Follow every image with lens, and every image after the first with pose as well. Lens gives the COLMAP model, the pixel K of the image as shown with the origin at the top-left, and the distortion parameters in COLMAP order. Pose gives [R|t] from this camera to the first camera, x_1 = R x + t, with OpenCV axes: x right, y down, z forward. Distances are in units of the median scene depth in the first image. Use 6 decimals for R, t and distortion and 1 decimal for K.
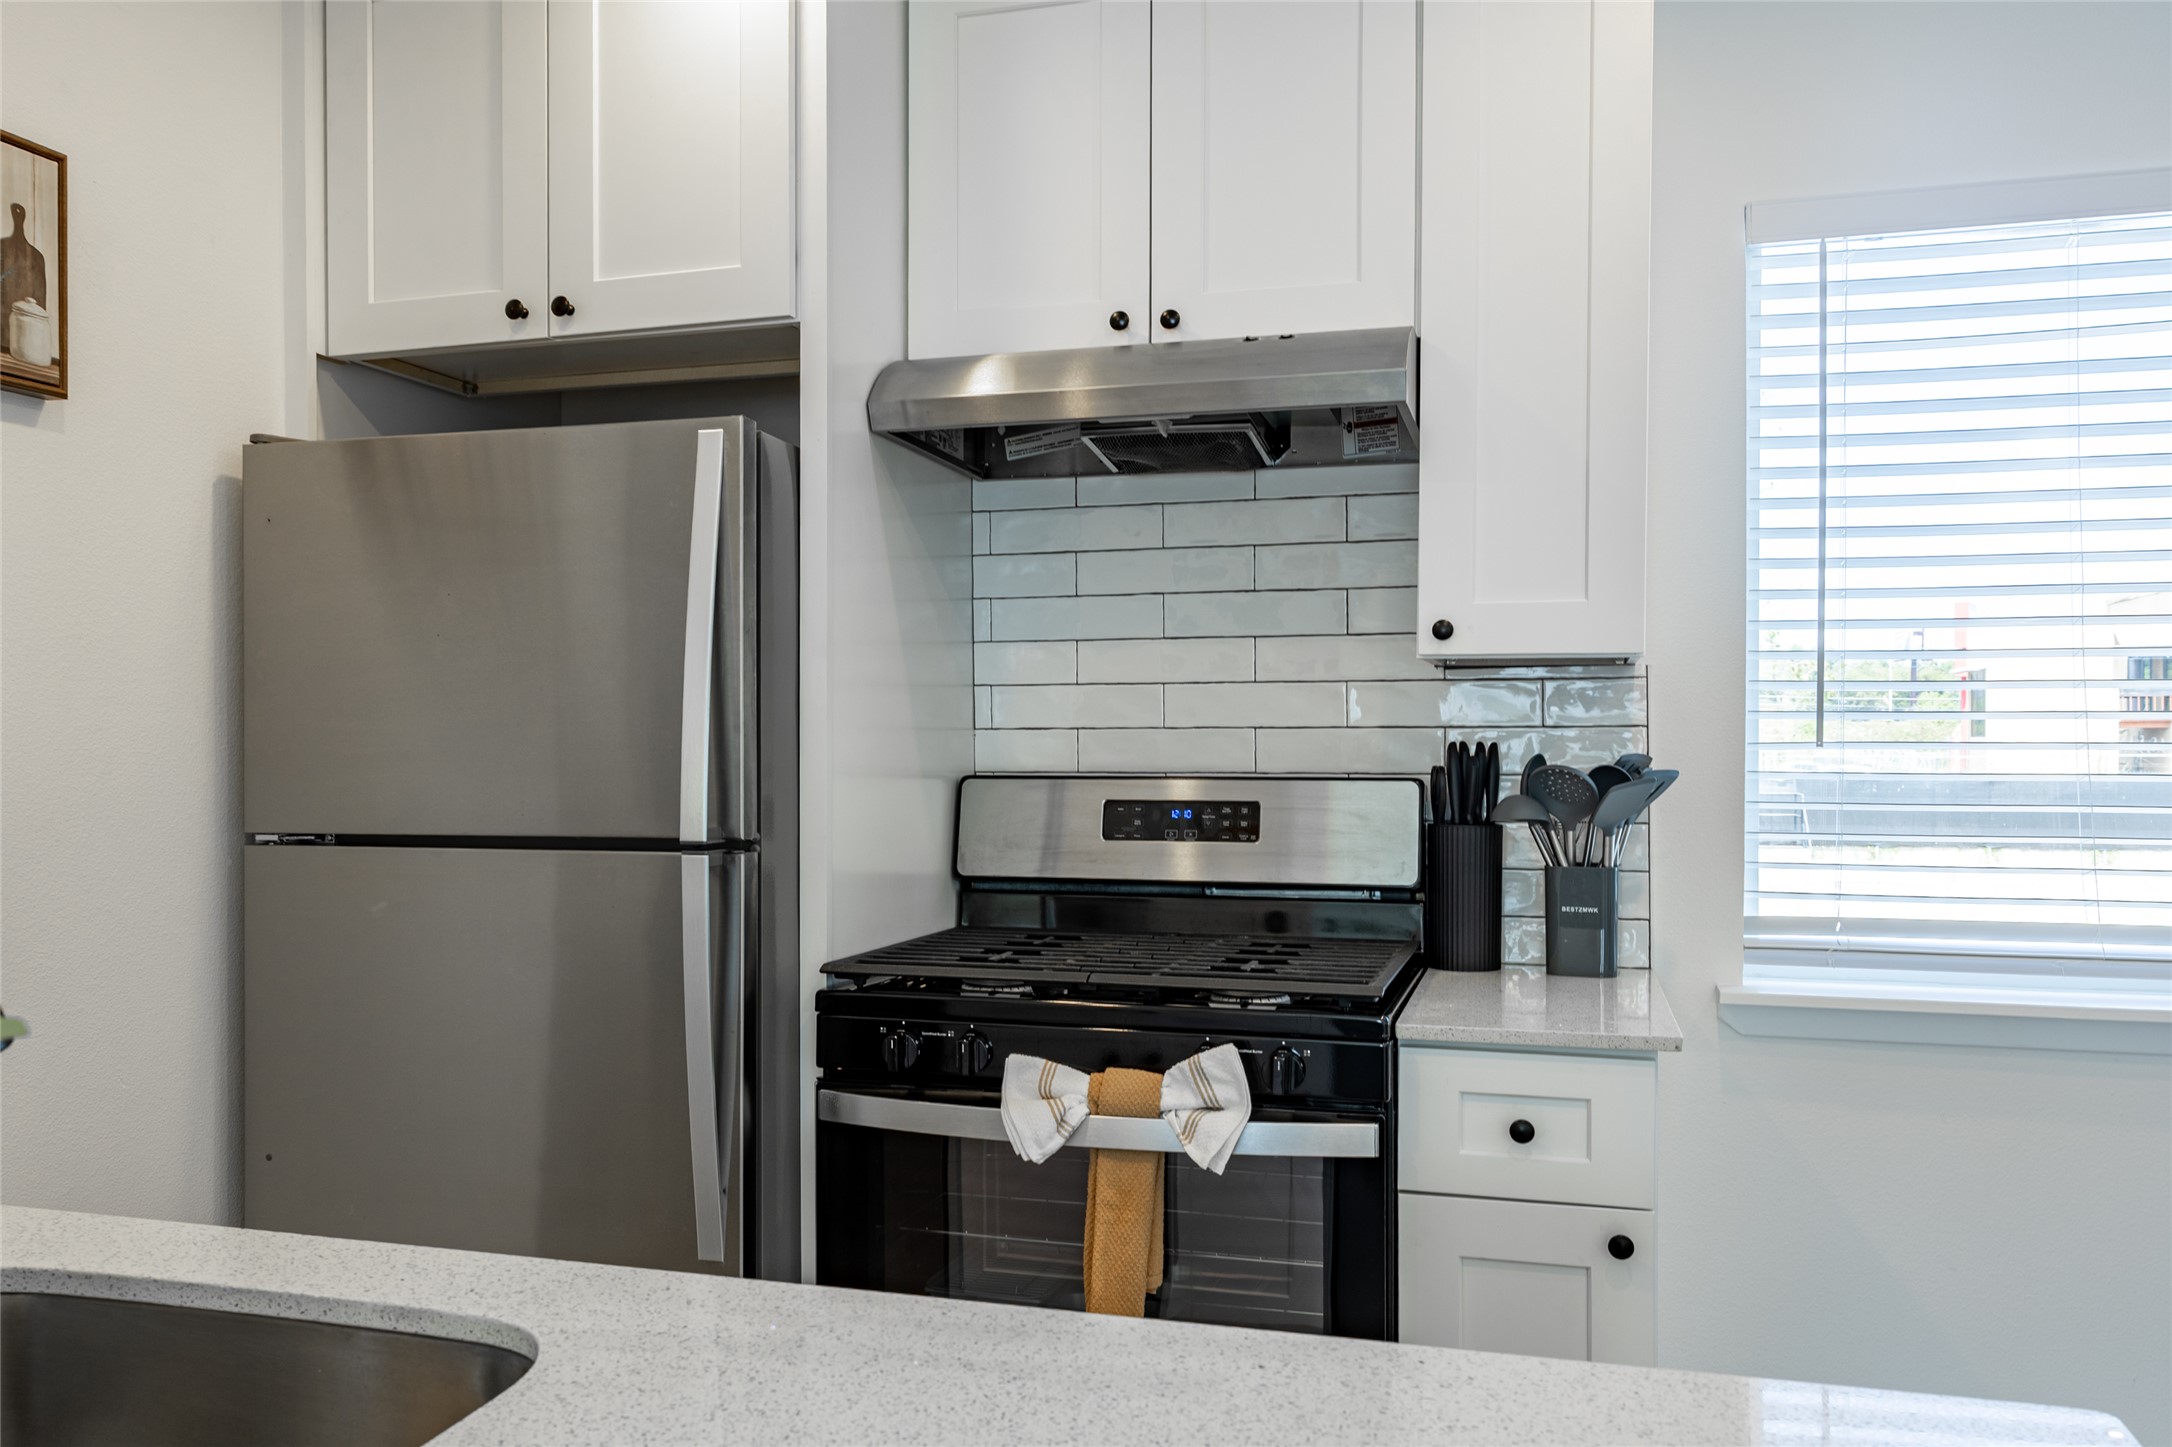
lens RADIAL K [[2385.8, 0, 1084.8], [0, 2385.8, 736.8], [0, 0, 1]] dist [0.000837, 0.000000]
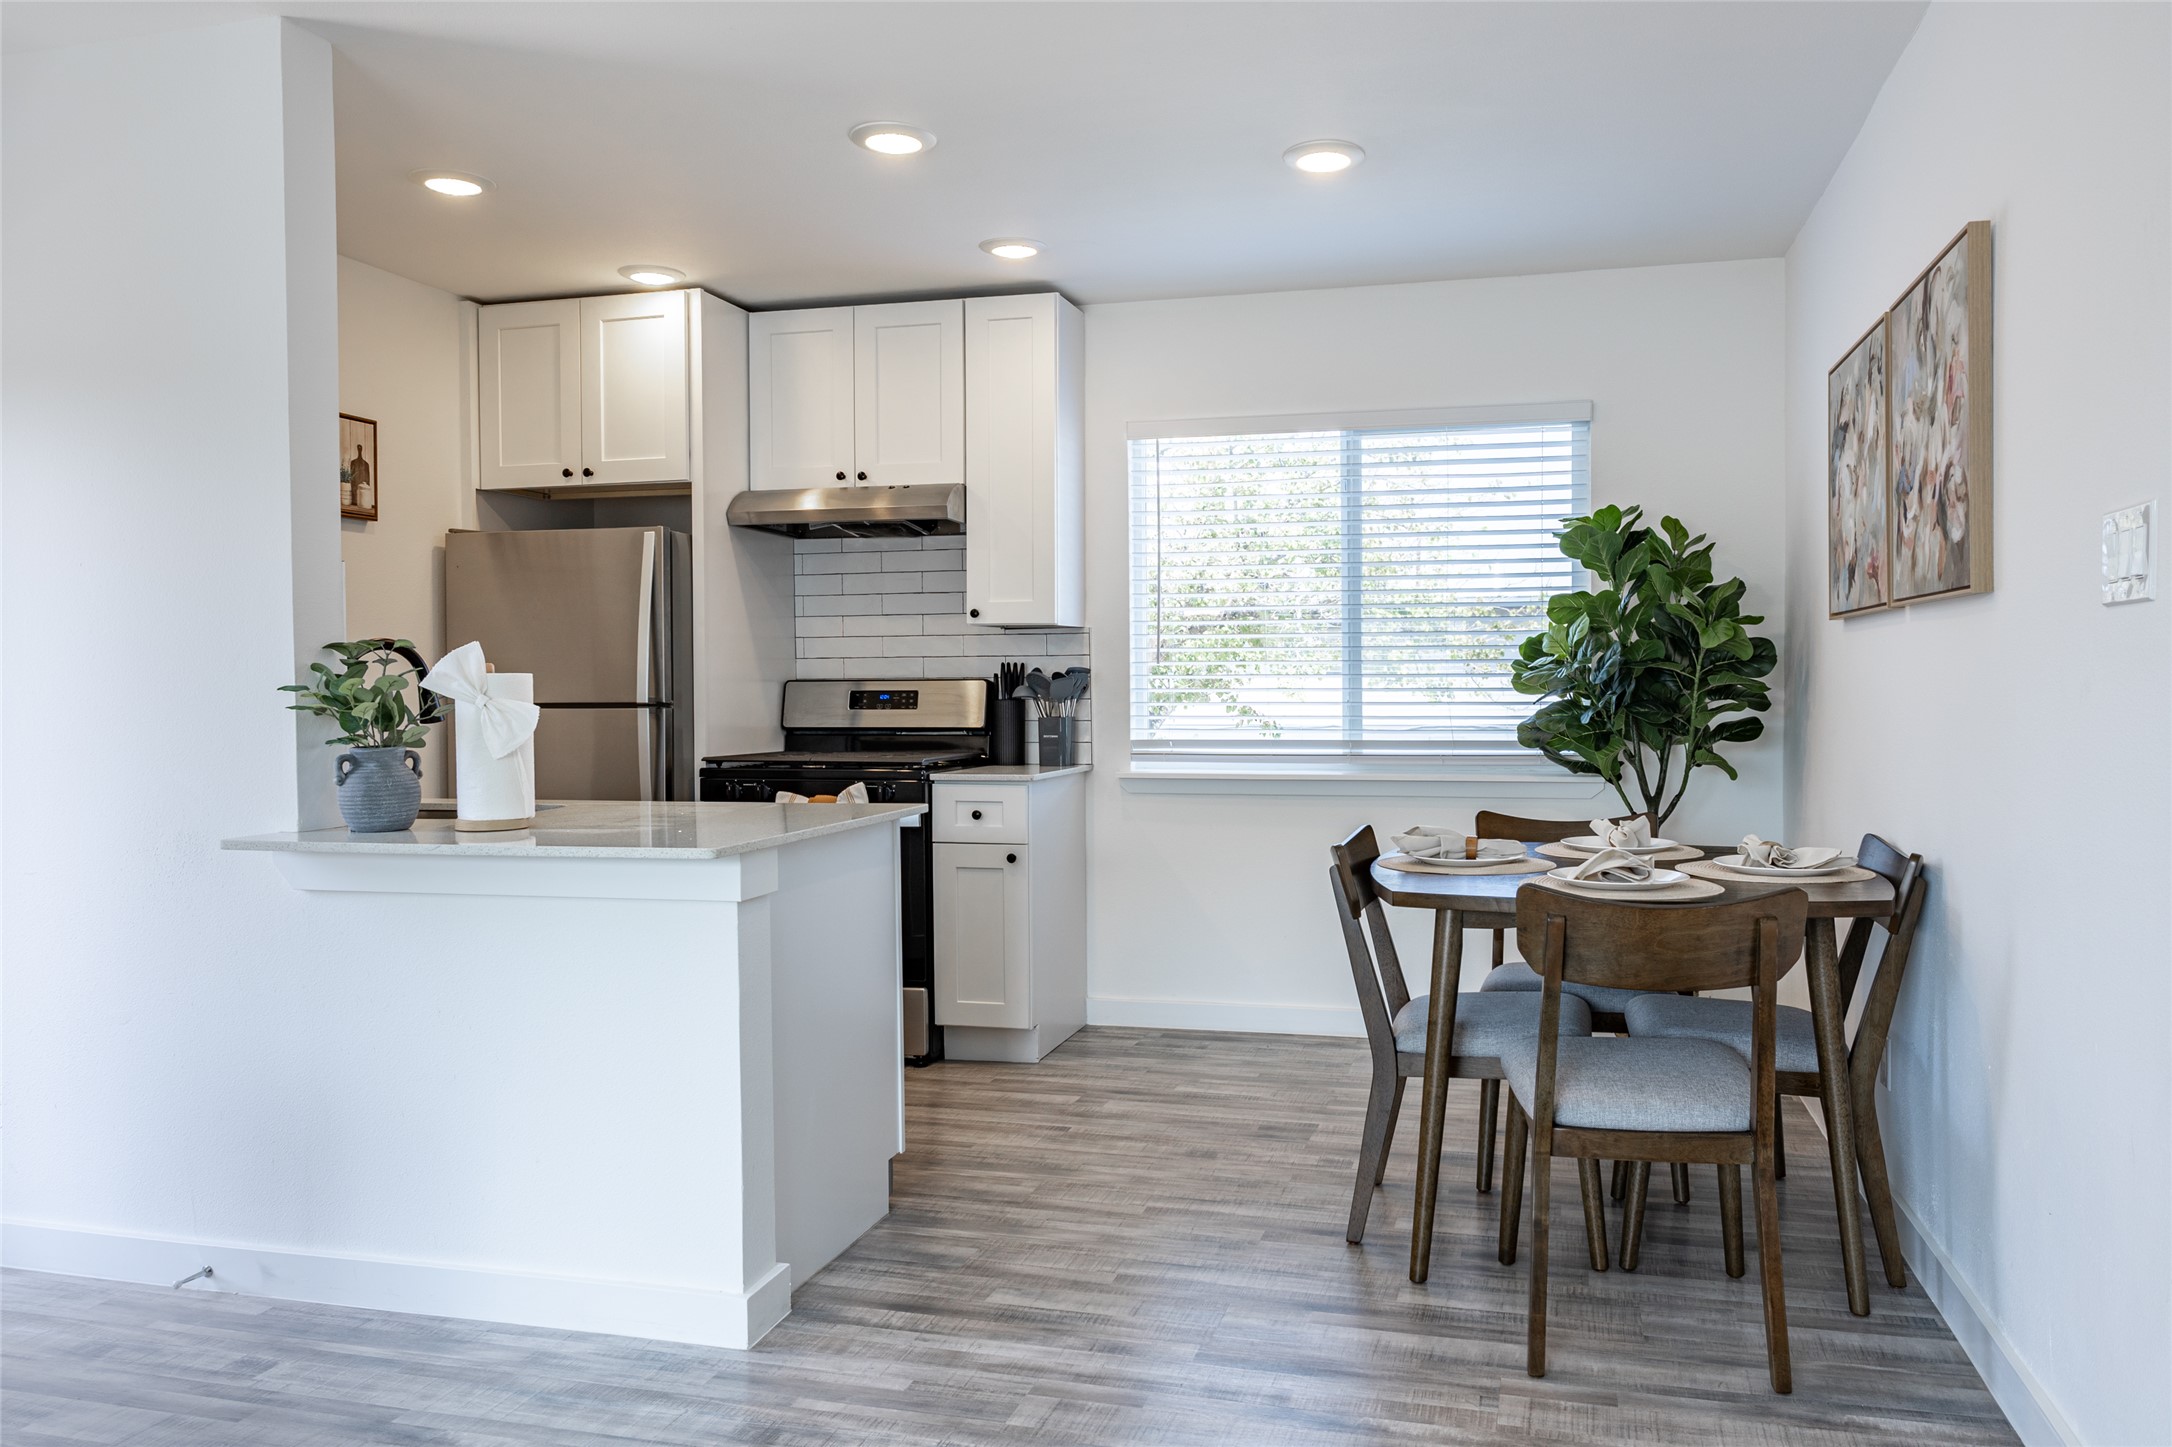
lens RADIAL K [[1603.3, 0, 1087.9], [0, 1603.3, 700.5], [0, 0, 1]] dist [-0.003520, -0.001399]
pose [[0.997496, -0.005489, 0.070516, 0.146070], [0.004148, 0.999808, 0.019141, 0.010352], [-0.070607, -0.018801, 0.997327, -0.556072]]
